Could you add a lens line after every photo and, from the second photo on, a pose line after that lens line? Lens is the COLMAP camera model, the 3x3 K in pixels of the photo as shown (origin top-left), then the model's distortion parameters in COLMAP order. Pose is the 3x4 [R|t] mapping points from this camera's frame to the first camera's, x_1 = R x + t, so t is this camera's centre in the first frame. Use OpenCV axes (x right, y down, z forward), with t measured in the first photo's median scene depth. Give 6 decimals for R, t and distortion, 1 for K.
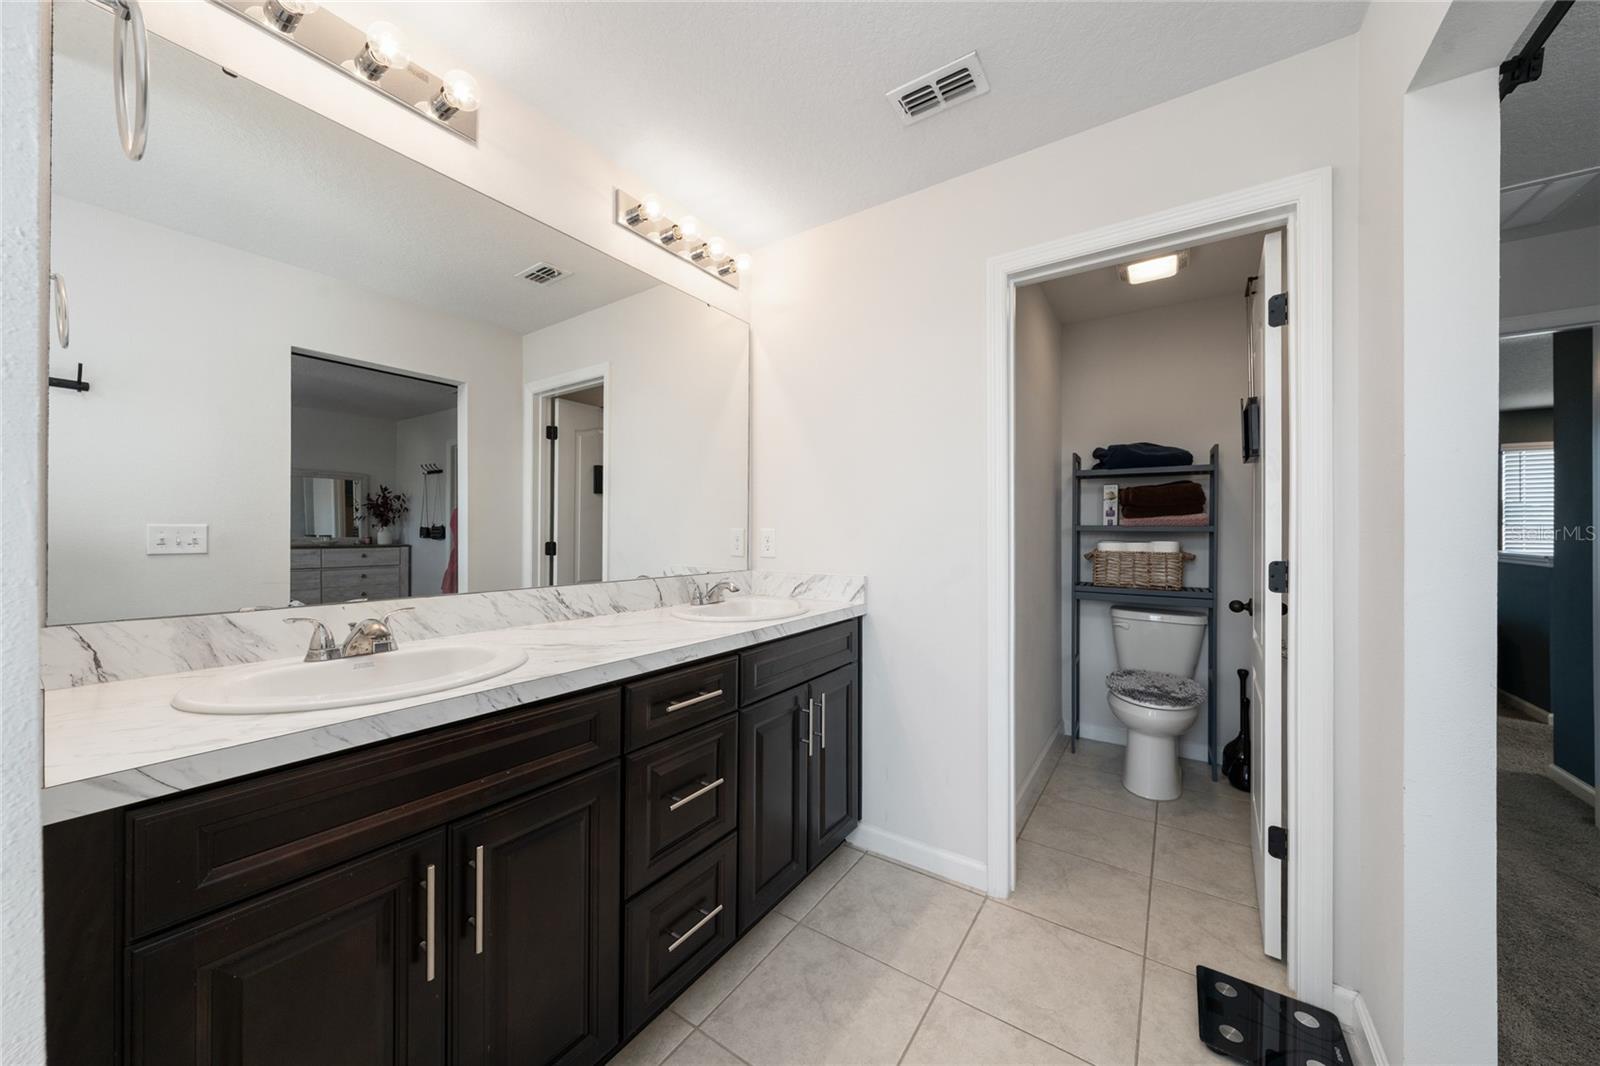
lens RADIAL K [[548.6, 0, 802.1], [0, 548.6, 532.4], [0, 0, 1]] dist [-0.003809, 0.001065]
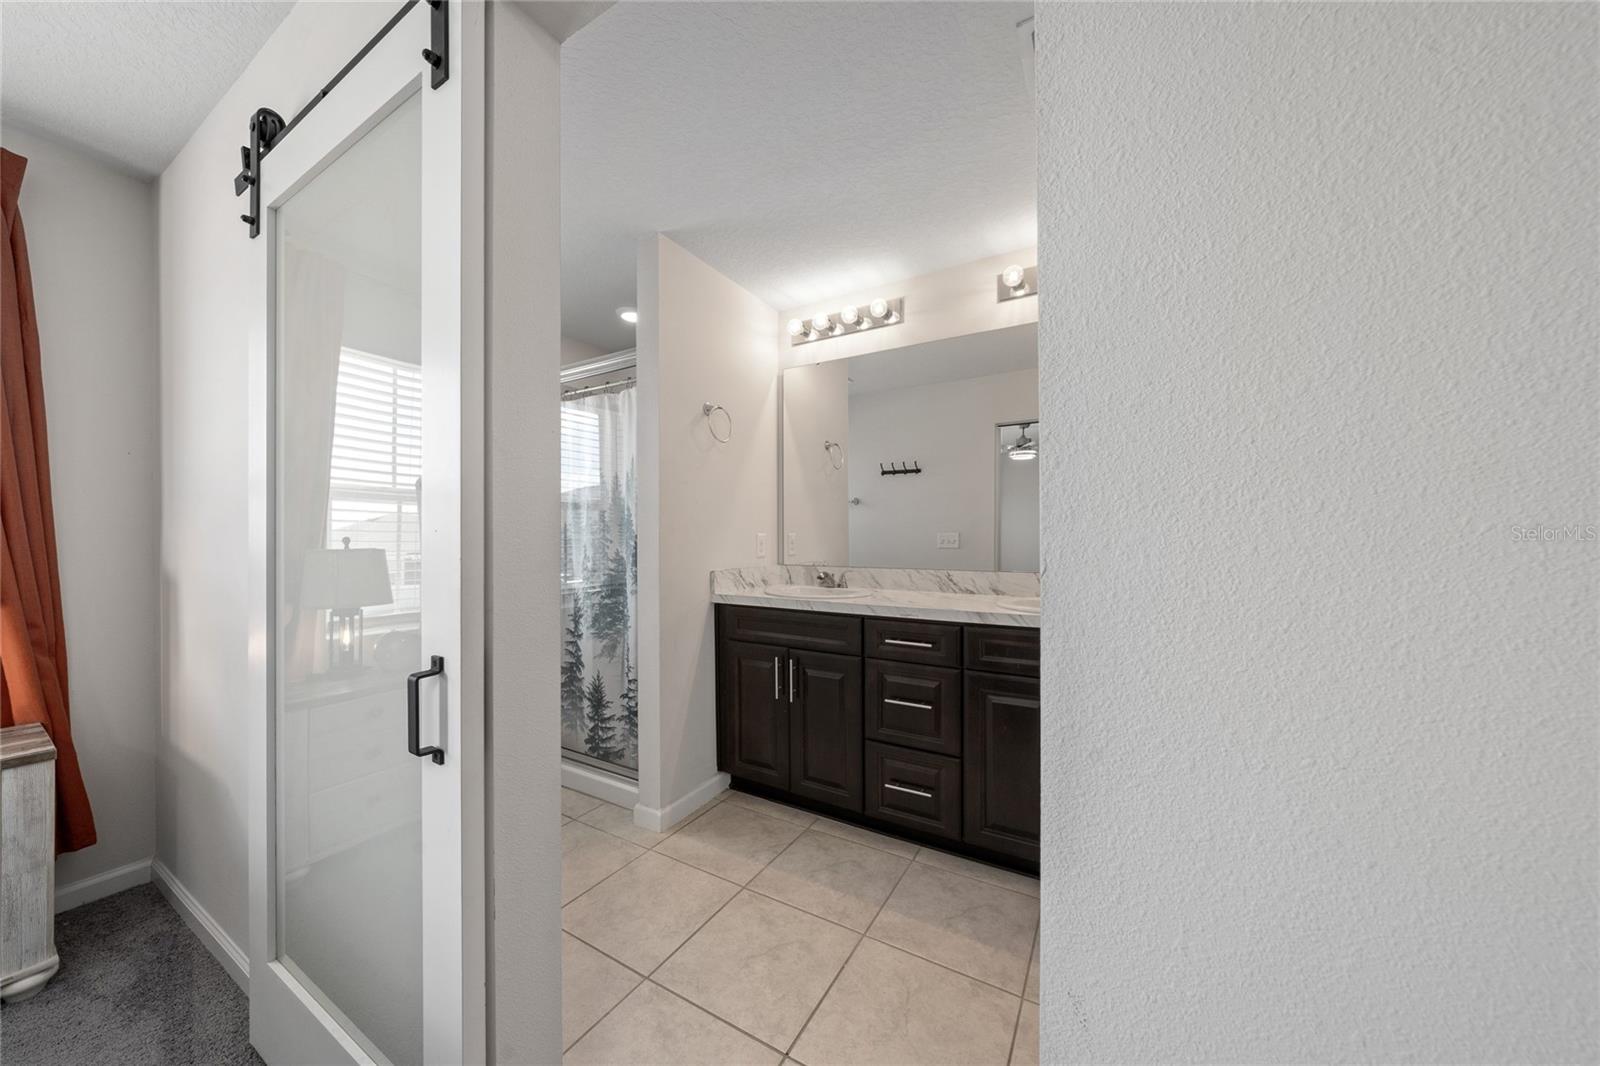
lens RADIAL K [[548.6, 0, 799.1], [0, 548.6, 535.0], [0, 0, 1]] dist [-0.003809, 0.001065]
pose [[0.070867, -0.009488, -0.997441, 1.277240], [0.005101, 0.999945, -0.009149, 0.013965], [0.997473, -0.004440, 0.070912, 0.566105]]
